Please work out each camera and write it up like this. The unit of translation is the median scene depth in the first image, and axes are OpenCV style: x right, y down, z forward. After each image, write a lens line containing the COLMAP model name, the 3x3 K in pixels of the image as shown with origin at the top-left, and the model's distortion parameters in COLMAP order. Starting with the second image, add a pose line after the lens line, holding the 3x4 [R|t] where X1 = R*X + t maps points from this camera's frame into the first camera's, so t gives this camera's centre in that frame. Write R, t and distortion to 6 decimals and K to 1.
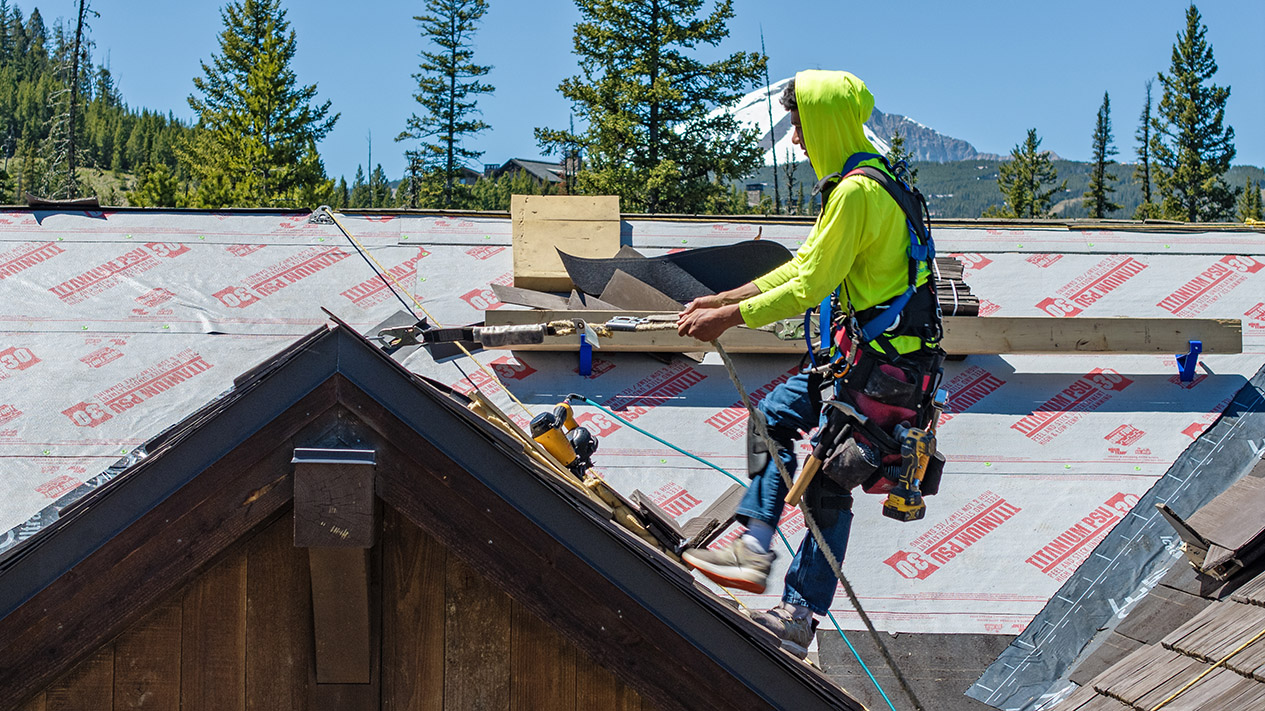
lens RADIAL K [[2622.1, 0, 632.5], [0, 2622.1, 355.5], [0, 0, 1]] dist [-0.516826, 9.478823]
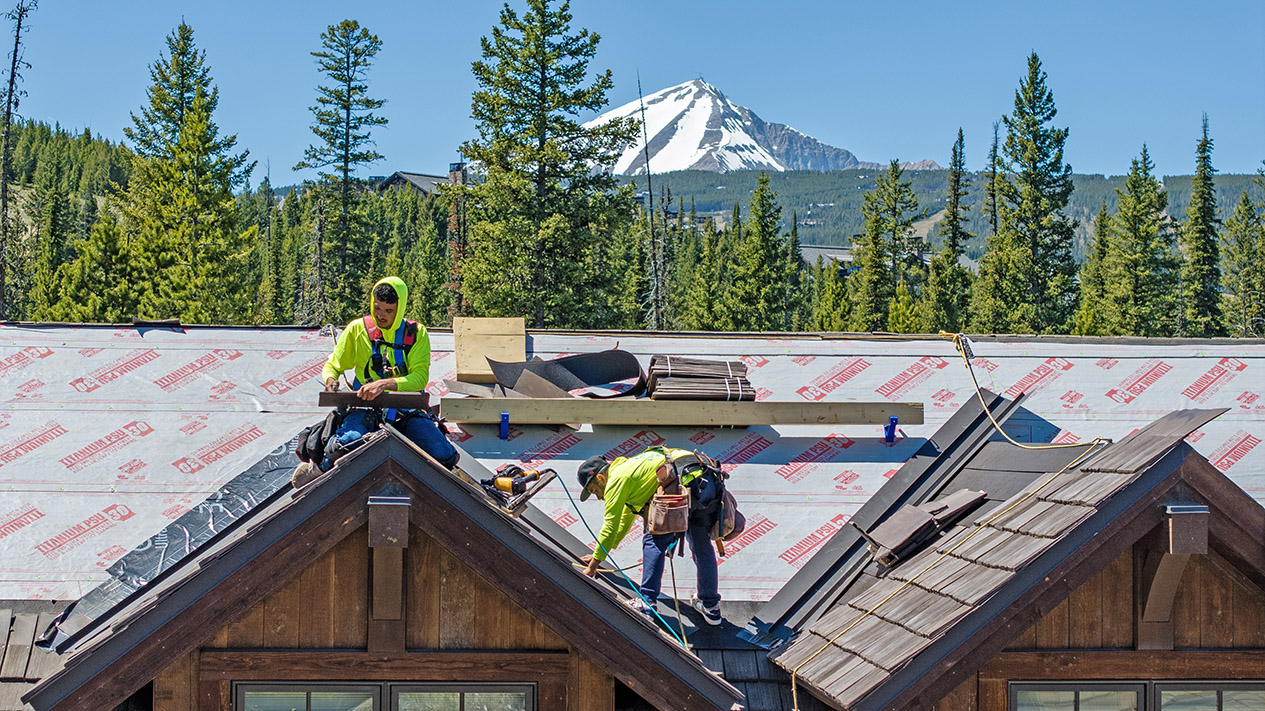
lens RADIAL K [[2597.6, 0, 721.0], [0, 2597.6, 303.1], [0, 0, 1]] dist [0.117024, 0.654998]
pose [[0.996857, 0.006782, 0.078926, -0.011233], [-0.005010, 0.999732, -0.022624, -0.035850], [-0.079058, 0.022157, 0.996624, -0.521830]]
